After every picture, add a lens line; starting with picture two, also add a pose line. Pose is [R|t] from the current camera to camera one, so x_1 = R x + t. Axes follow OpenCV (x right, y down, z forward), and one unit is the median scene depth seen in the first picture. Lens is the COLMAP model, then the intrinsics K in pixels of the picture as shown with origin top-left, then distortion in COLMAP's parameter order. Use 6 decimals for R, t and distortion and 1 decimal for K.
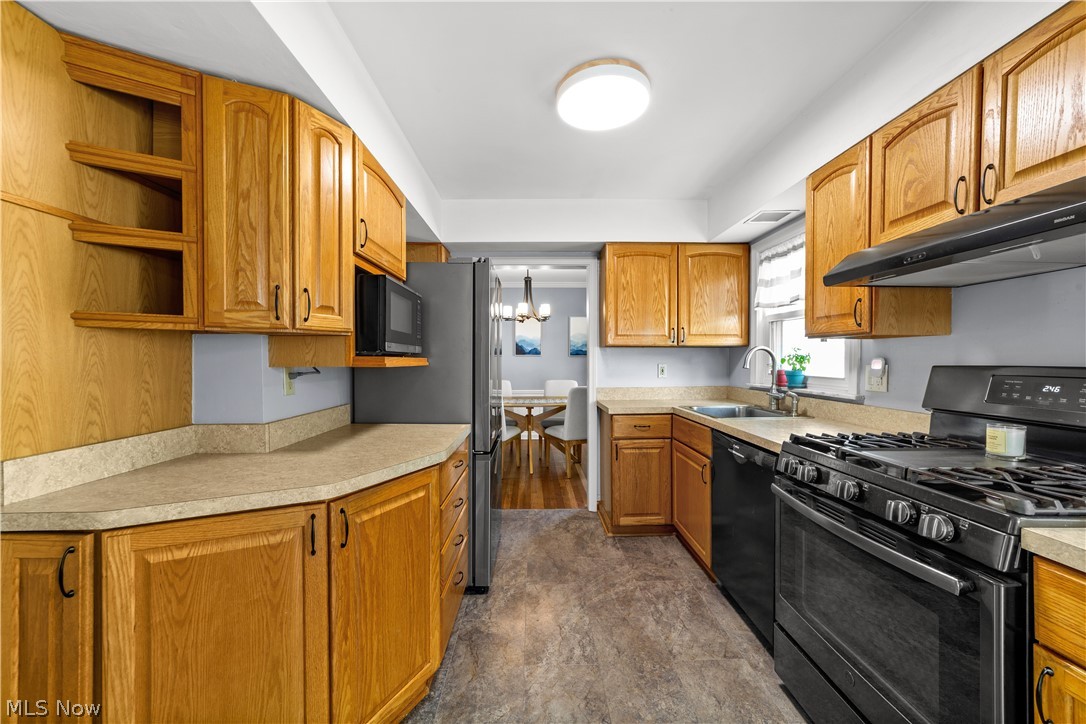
lens RADIAL K [[419.6, 0, 537.0], [0, 419.6, 364.6], [0, 0, 1]] dist [-0.013228, 0.004426]
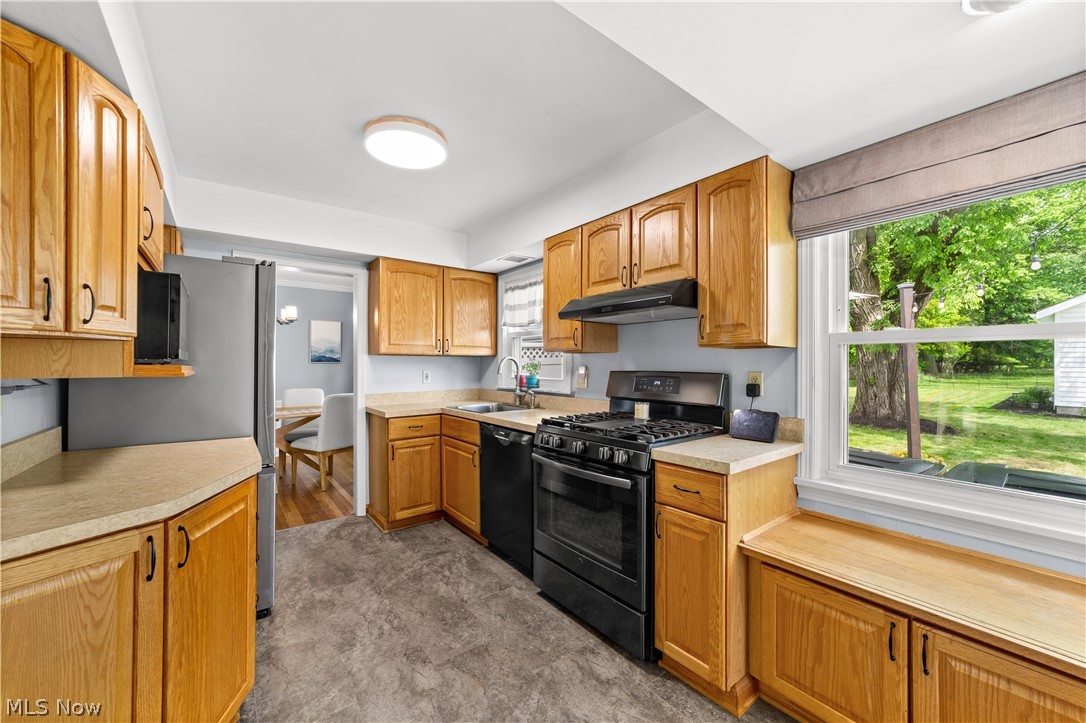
lens RADIAL K [[419.6, 0, 548.4], [0, 419.6, 365.7], [0, 0, 1]] dist [-0.013228, 0.004426]
pose [[0.794922, 0.001137, 0.606711, -0.276174], [0.005956, 0.999935, -0.009677, -0.004084], [-0.606683, 0.011306, 0.794864, -0.193621]]
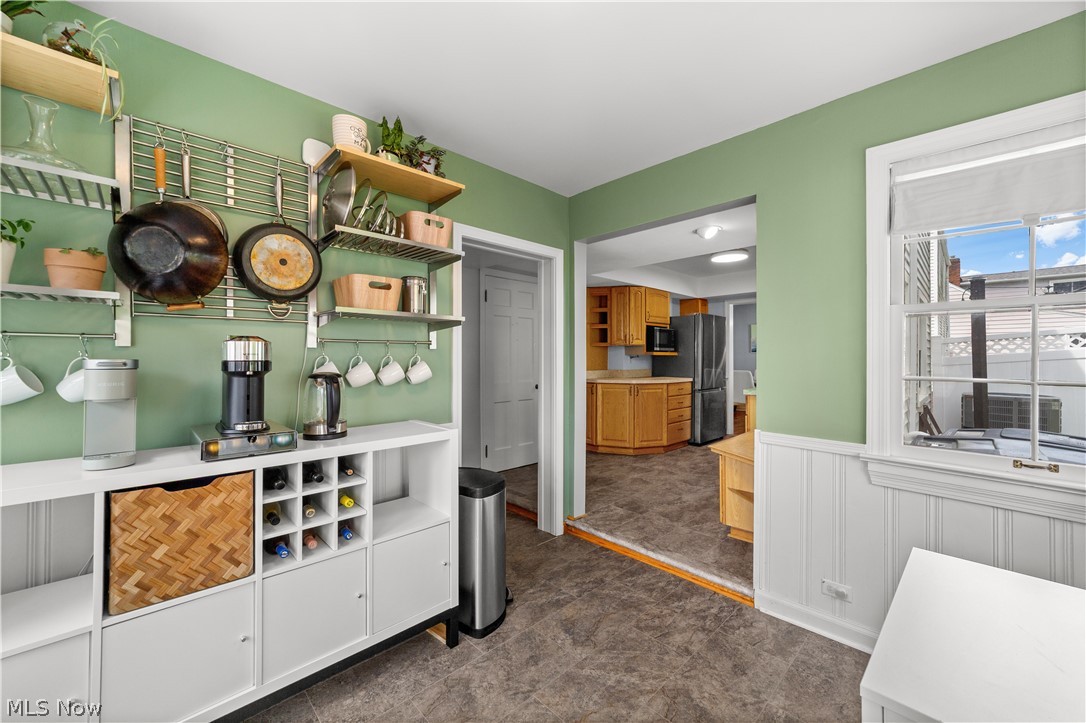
lens RADIAL K [[419.6, 0, 539.8], [0, 419.6, 357.5], [0, 0, 1]] dist [-0.013228, 0.004426]
pose [[0.689708, -0.001824, -0.724086, 1.461527], [-0.005602, 0.999953, -0.007854, 0.059047], [0.724066, 0.009473, 0.689665, -2.012560]]
